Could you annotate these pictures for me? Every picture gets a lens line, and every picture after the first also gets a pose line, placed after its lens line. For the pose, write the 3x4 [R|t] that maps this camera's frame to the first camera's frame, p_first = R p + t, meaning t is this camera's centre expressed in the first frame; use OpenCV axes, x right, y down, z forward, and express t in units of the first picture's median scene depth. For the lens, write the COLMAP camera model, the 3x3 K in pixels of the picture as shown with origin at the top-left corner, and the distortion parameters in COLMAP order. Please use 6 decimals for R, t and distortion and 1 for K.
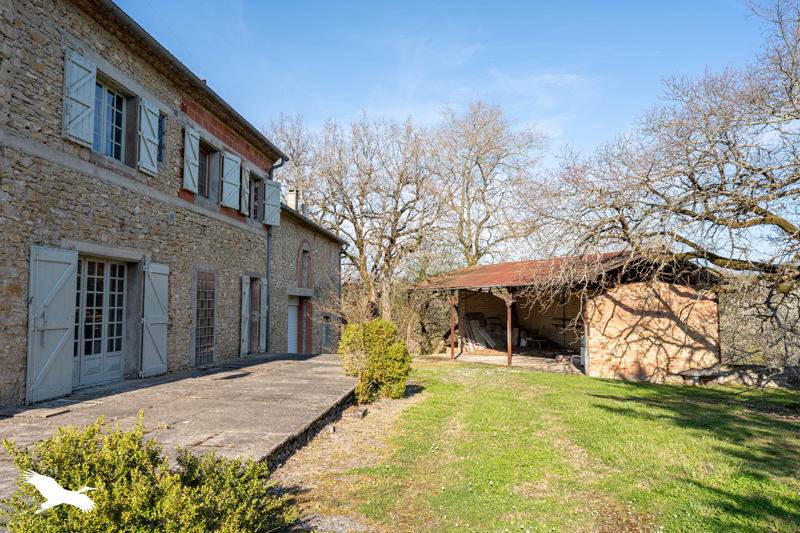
lens RADIAL K [[646.1, 0, 400.0], [0, 646.1, 266.5], [0, 0, 1]] dist [0.001326, 0.000091]
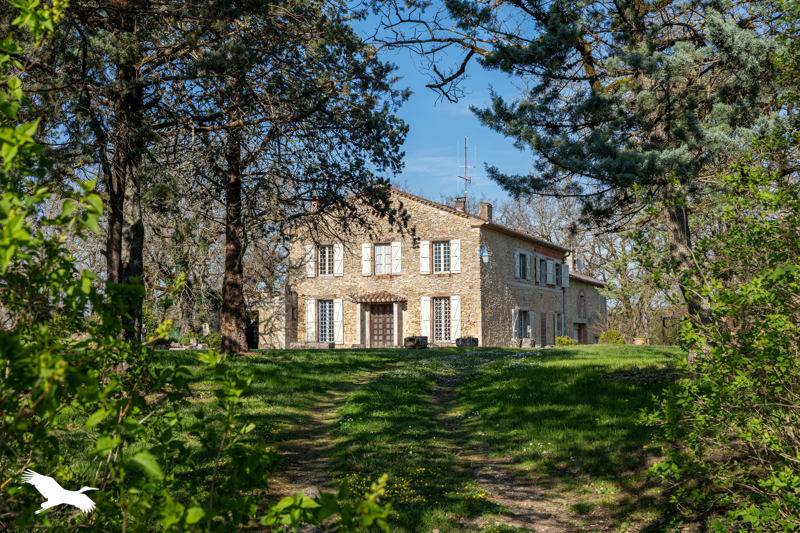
lens RADIAL K [[1151.3, 0, 400.0], [0, 1151.3, 266.5], [0, 0, 1]] dist [0.003642, 0.000000]
pose [[0.958641, -0.033910, -0.282591, 0.304969], [0.031577, 0.999419, -0.012805, -0.095824], [0.282861, 0.003352, 0.959155, -2.455398]]
